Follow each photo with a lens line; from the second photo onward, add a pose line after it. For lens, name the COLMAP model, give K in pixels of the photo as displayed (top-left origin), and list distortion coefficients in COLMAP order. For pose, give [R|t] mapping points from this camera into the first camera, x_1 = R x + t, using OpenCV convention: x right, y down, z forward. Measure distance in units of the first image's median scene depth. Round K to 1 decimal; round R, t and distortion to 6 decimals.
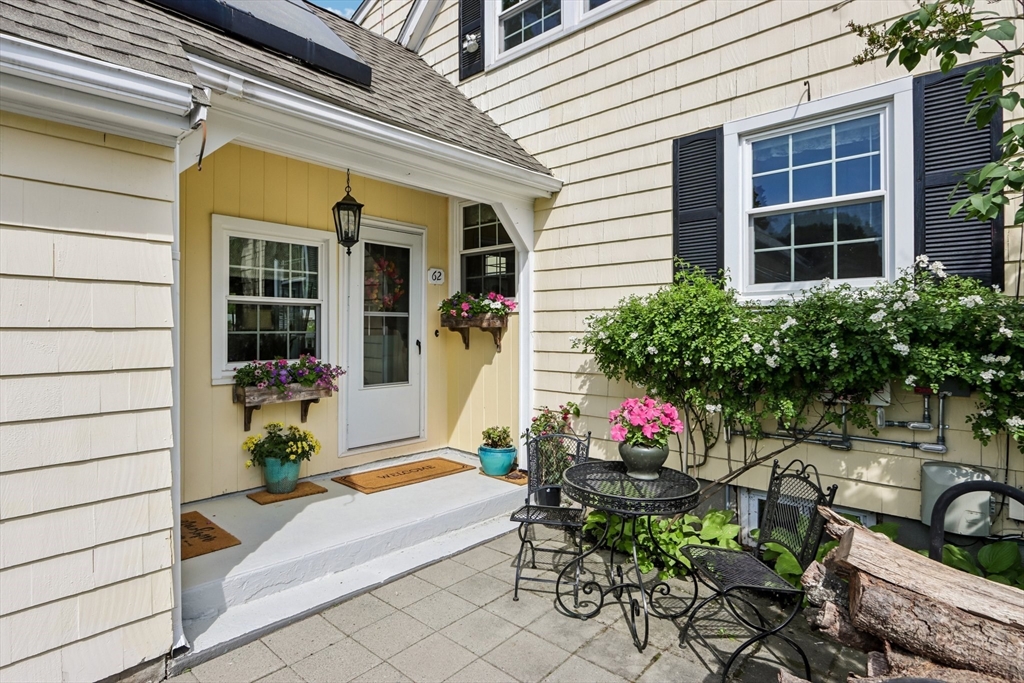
lens RADIAL K [[524.3, 0, 511.6], [0, 524.3, 319.6], [0, 0, 1]] dist [-0.001548, -0.000099]
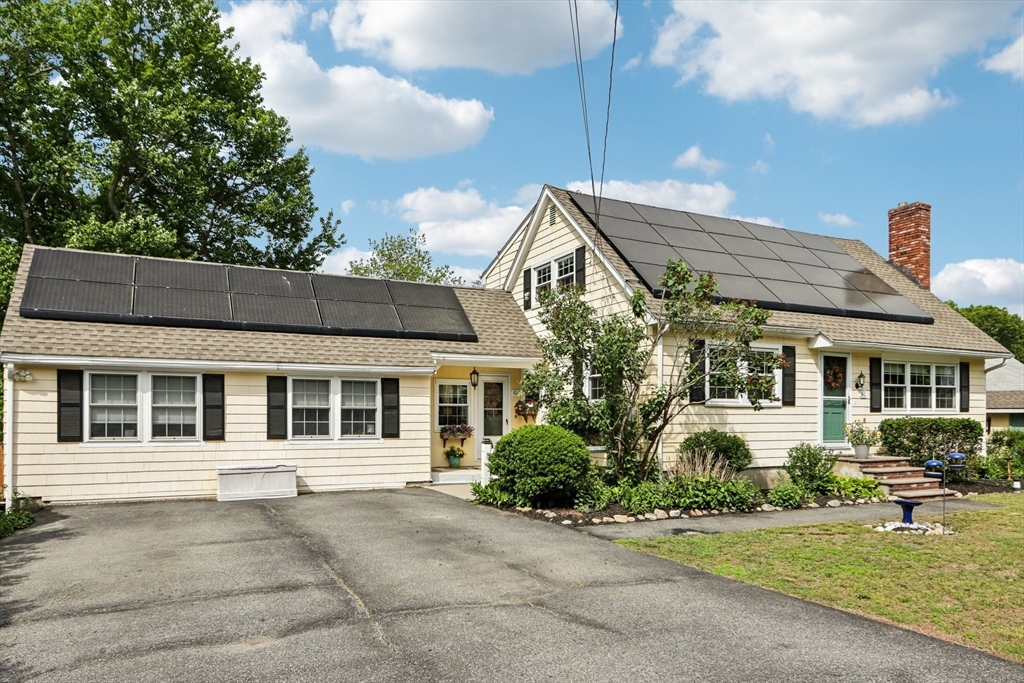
lens RADIAL K [[686.7, 0, 512.0], [0, 686.7, 341.5], [0, 0, 1]] dist [-0.000344, -0.000021]
pose [[0.931448, -0.039126, -0.361764, 1.272670], [0.007997, 0.996163, -0.087149, -0.051164], [0.363786, 0.078282, 0.928187, -2.497712]]
